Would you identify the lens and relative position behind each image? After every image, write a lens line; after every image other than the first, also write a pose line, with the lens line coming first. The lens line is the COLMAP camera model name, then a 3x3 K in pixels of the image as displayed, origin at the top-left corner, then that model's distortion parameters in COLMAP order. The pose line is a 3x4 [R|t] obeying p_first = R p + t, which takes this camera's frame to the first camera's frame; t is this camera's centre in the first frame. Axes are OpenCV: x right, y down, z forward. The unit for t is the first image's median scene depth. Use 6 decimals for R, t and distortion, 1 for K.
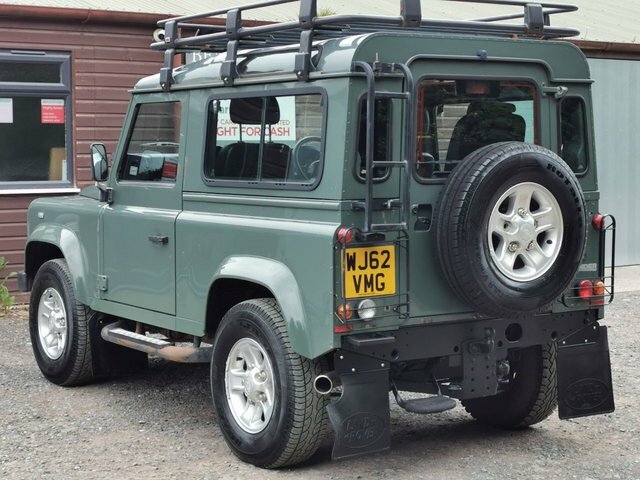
lens RADIAL K [[1268.1, 0, 326.6], [0, 1268.1, 225.8], [0, 0, 1]] dist [0.211052, -1.671824]
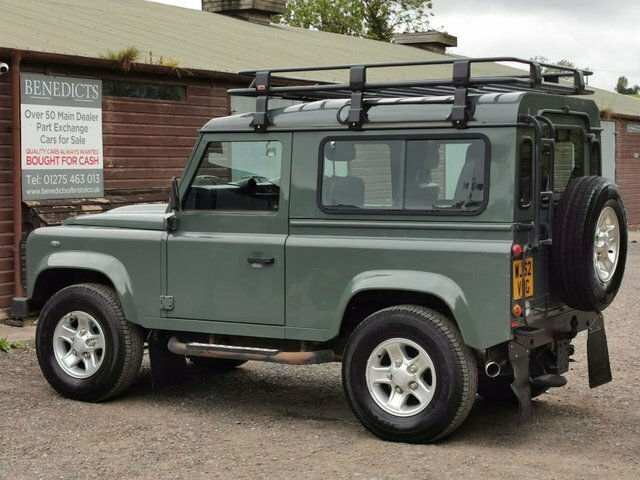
lens RADIAL K [[1278.8, 0, 301.7], [0, 1278.8, 238.6], [0, 0, 1]] dist [0.025941, -0.306277]
pose [[0.909957, -0.023364, 0.414045, -0.681650], [0.026242, 0.999655, -0.001264, -0.007983], [-0.413872, 0.012016, 0.910256, -0.076438]]
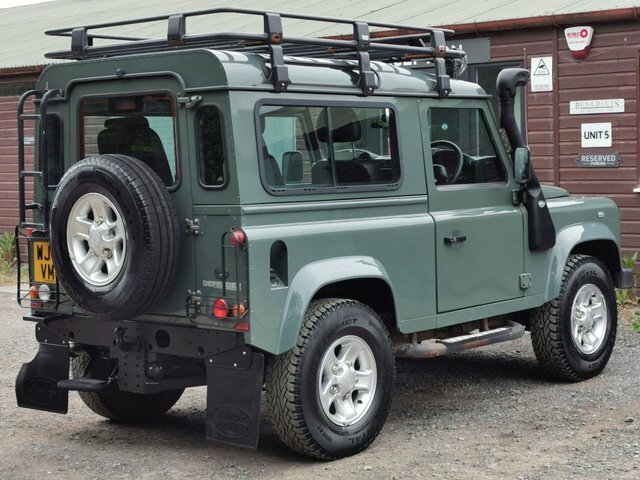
lens RADIAL K [[1268.1, 0, 326.6], [0, 1268.1, 225.8], [0, 0, 1]] dist [0.211052, -1.671824]
pose [[0.255839, 0.053389, -0.965244, 1.239502], [-0.040569, 0.998187, 0.044458, -0.061927], [0.965868, 0.027785, 0.257541, 0.913670]]
